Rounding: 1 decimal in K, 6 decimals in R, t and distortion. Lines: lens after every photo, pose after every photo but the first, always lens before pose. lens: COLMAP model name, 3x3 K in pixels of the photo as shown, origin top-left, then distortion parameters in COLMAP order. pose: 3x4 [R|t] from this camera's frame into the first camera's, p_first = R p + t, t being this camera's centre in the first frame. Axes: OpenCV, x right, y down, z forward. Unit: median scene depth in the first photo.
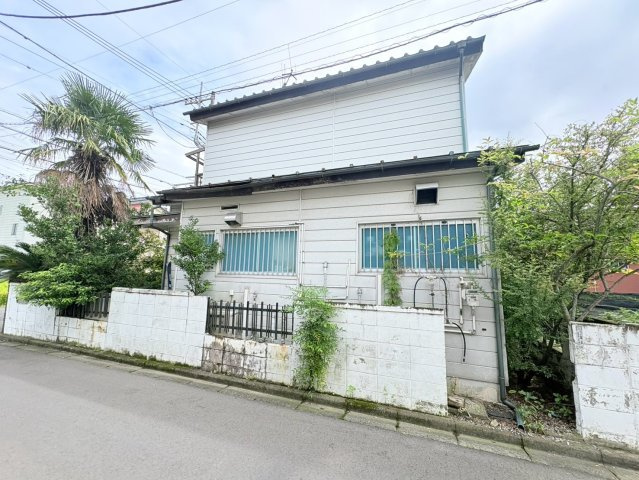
lens RADIAL K [[254.3, 0, 319.7], [0, 254.3, 241.6], [0, 0, 1]] dist [0.001442, -0.000057]
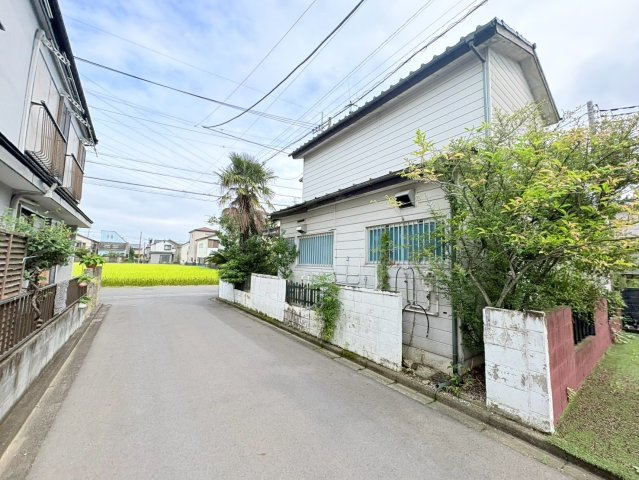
lens RADIAL K [[254.3, 0, 319.0], [0, 254.3, 241.6], [0, 0, 1]] dist [0.001442, -0.000057]
pose [[0.832090, -0.049119, -0.552462, 0.639029], [0.060337, 0.998176, 0.002130, -0.011954], [0.551349, -0.035106, 0.833536, -0.211208]]
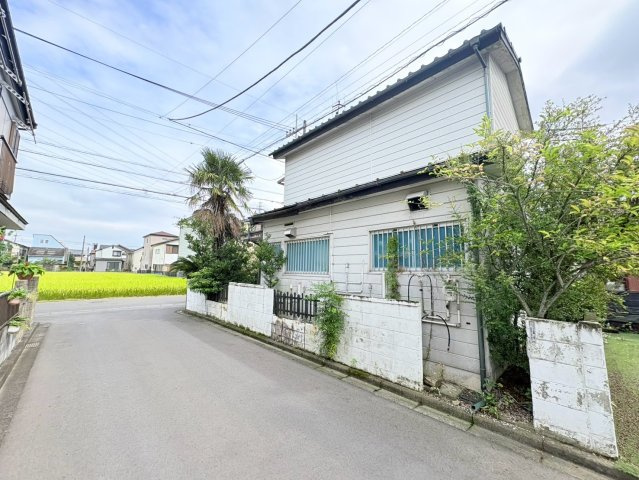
lens RADIAL K [[254.3, 0, 318.9], [0, 254.3, 241.5], [0, 0, 1]] dist [0.001442, -0.000057]
pose [[0.900101, -0.058237, -0.431772, 0.435591], [0.059081, 0.998187, -0.011468, -0.019994], [0.431657, -0.015187, 0.901910, -0.186091]]
